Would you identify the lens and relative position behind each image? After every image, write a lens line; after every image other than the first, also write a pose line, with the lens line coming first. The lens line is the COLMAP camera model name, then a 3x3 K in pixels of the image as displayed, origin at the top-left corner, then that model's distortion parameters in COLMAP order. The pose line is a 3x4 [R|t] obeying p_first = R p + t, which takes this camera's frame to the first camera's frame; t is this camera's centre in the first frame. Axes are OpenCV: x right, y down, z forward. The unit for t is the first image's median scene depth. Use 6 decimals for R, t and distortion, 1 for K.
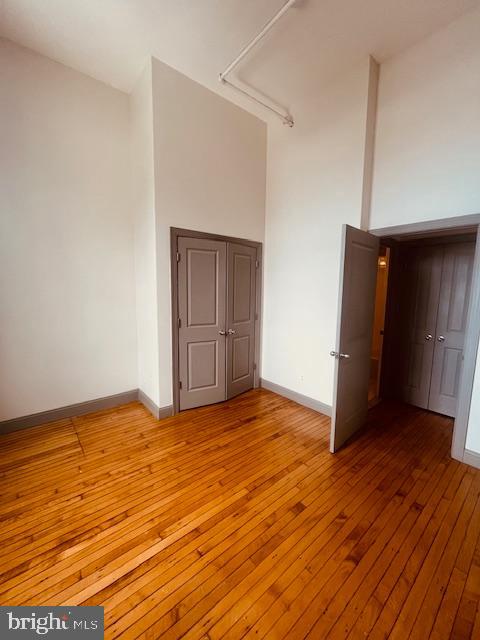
lens RADIAL K [[257.1, 0, 239.4], [0, 257.1, 318.5], [0, 0, 1]] dist [-0.005448, 0.000324]
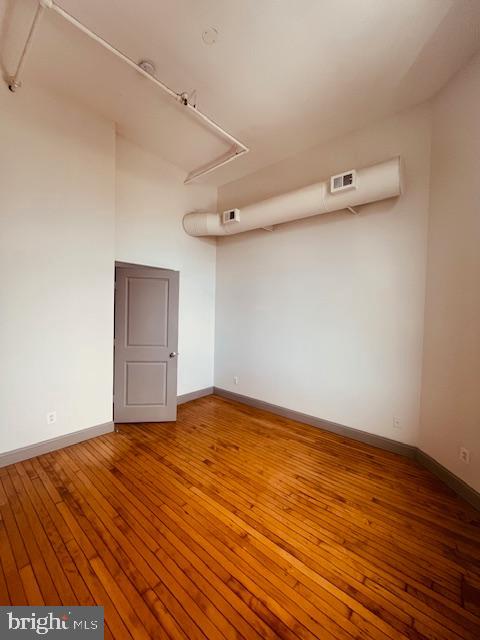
lens RADIAL K [[257.1, 0, 239.4], [0, 257.1, 318.5], [0, 0, 1]] dist [-0.005448, 0.000324]
pose [[-0.165385, -0.043587, 0.985265, -0.845604], [0.091225, 0.994064, 0.059289, -0.099036], [-0.982001, 0.099686, -0.160427, 0.689035]]
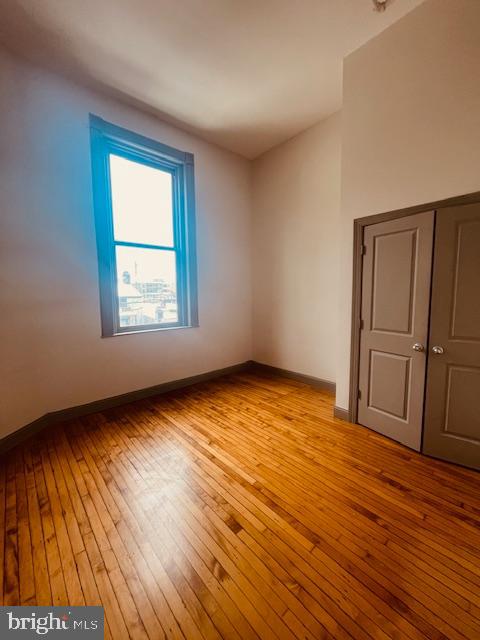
lens RADIAL K [[257.1, 0, 239.4], [0, 257.1, 318.5], [0, 0, 1]] dist [-0.005448, 0.000324]
pose [[0.033509, 0.085717, -0.995756, 0.747018], [-0.103751, 0.991231, 0.081836, -0.035777], [0.994039, 0.100568, 0.042108, 0.640424]]
